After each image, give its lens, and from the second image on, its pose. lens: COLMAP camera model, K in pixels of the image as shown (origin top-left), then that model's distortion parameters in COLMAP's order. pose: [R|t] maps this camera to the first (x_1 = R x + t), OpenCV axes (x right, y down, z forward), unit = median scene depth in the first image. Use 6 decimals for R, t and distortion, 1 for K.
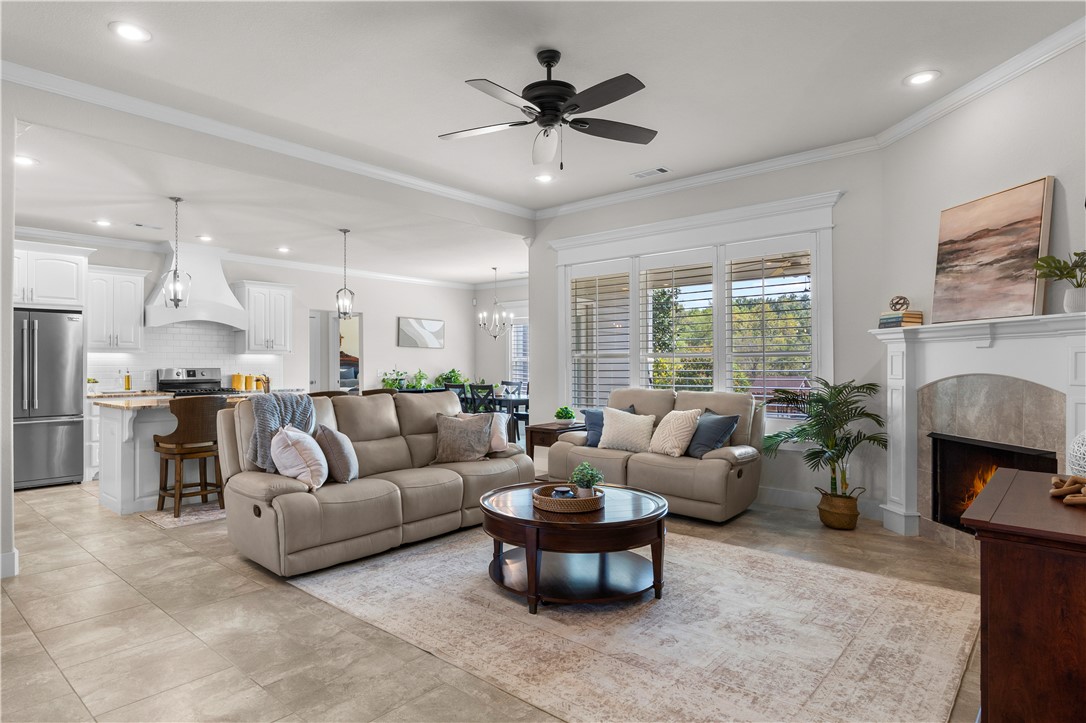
lens RADIAL K [[608.6, 0, 504.7], [0, 608.6, 358.2], [0, 0, 1]] dist [-0.000007, 0.000365]
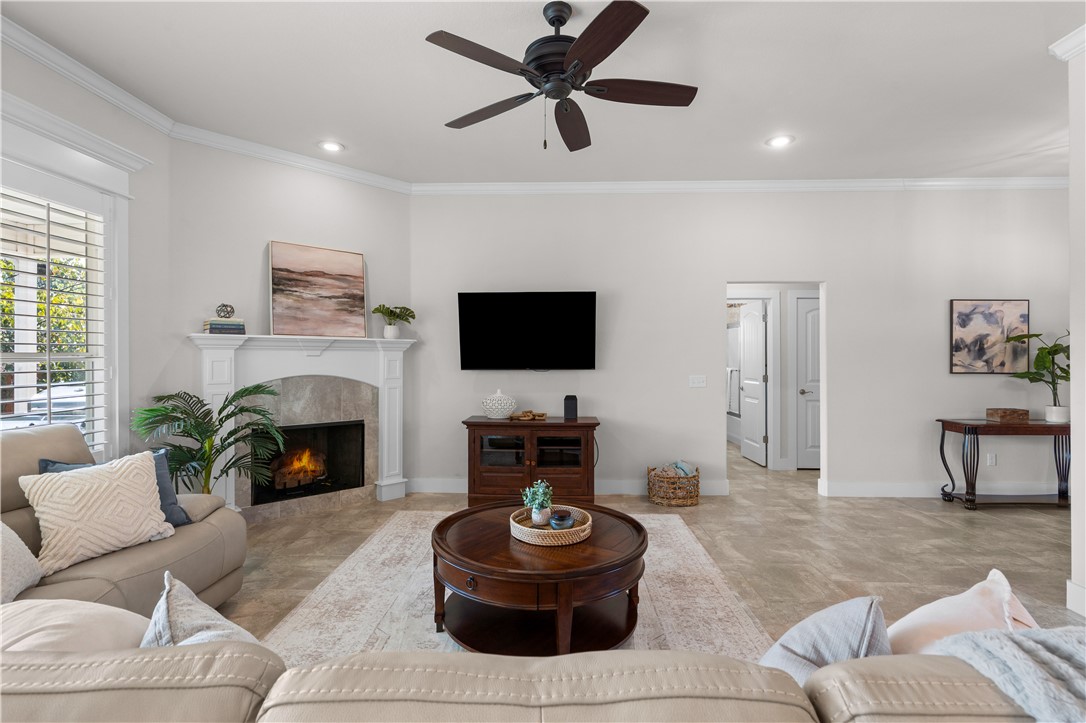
lens RADIAL K [[499.9, 0, 536.5], [0, 499.9, 357.2], [0, 0, 1]] dist [-0.008633, 0.003846]
pose [[-0.647359, 0.000401, 0.762185, -0.371984], [-0.005912, 0.999967, -0.005547, -0.010595], [-0.762163, -0.008097, -0.647335, 1.257122]]
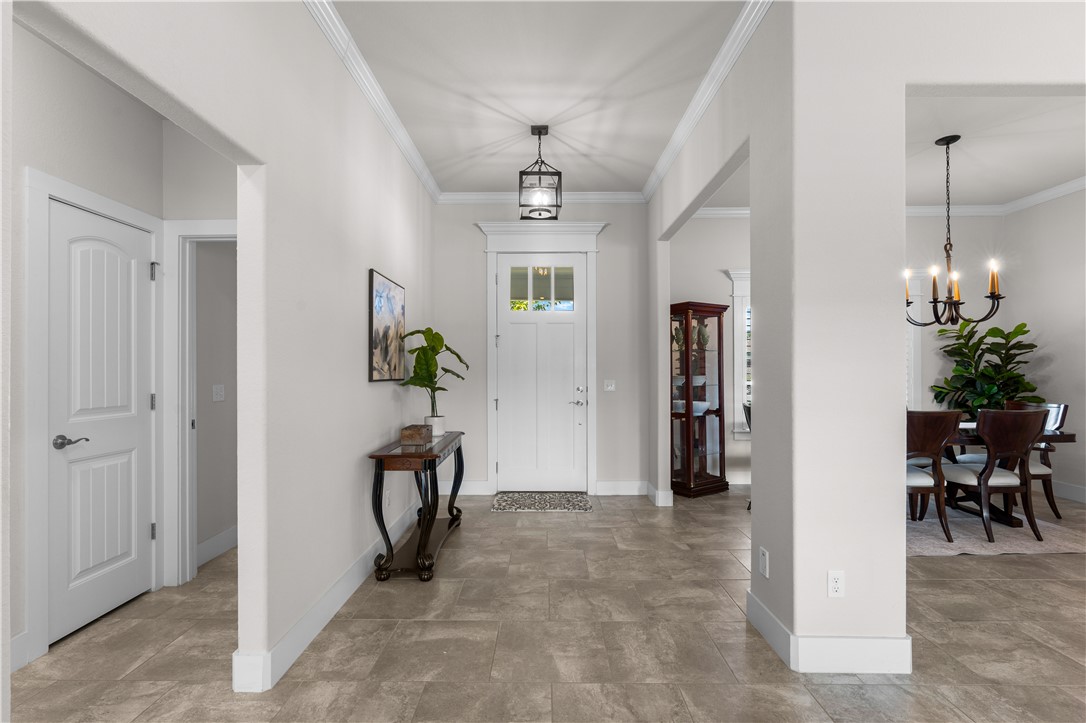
lens RADIAL K [[499.9, 0, 544.1], [0, 499.9, 370.1], [0, 0, 1]] dist [-0.008633, 0.003846]
pose [[-0.745495, 0.001428, -0.666509, 0.198066], [0.010271, 0.999904, -0.009346, 0.007493], [0.666432, -0.013813, -0.745438, 0.514196]]
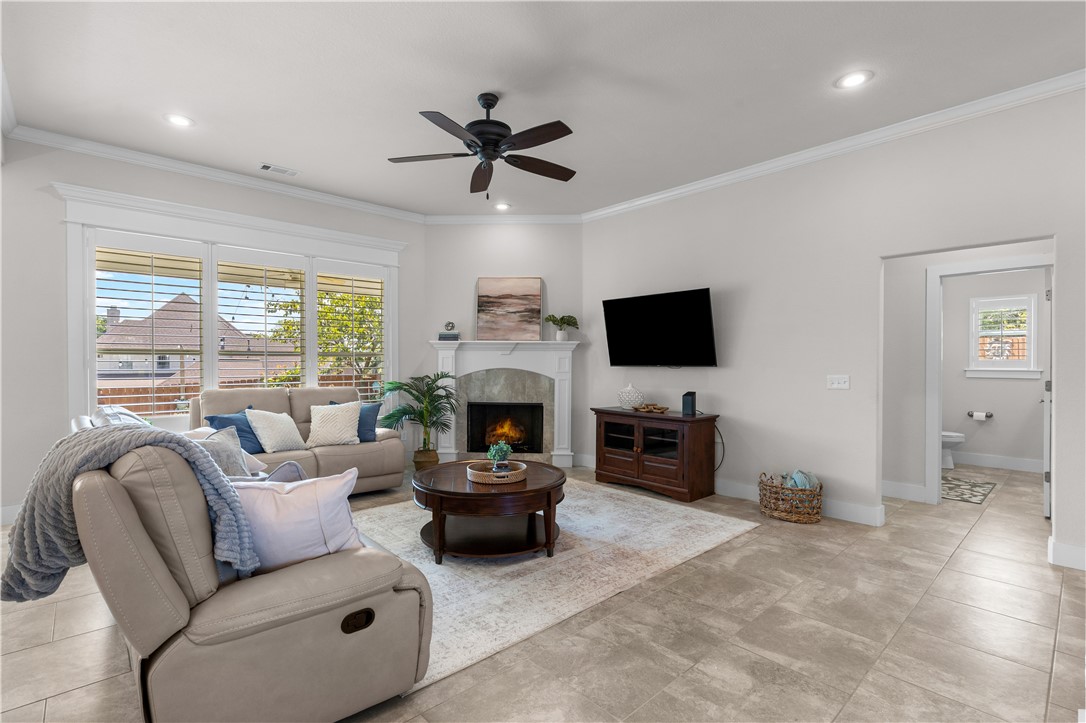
lens RADIAL K [[499.9, 0, 541.6], [0, 499.9, 369.5], [0, 0, 1]] dist [-0.008633, 0.003846]
pose [[0.088822, -0.011387, 0.995982, -0.746149], [-0.011406, 0.999857, 0.012448, 0.008372], [-0.995982, -0.012466, 0.088680, 0.693131]]
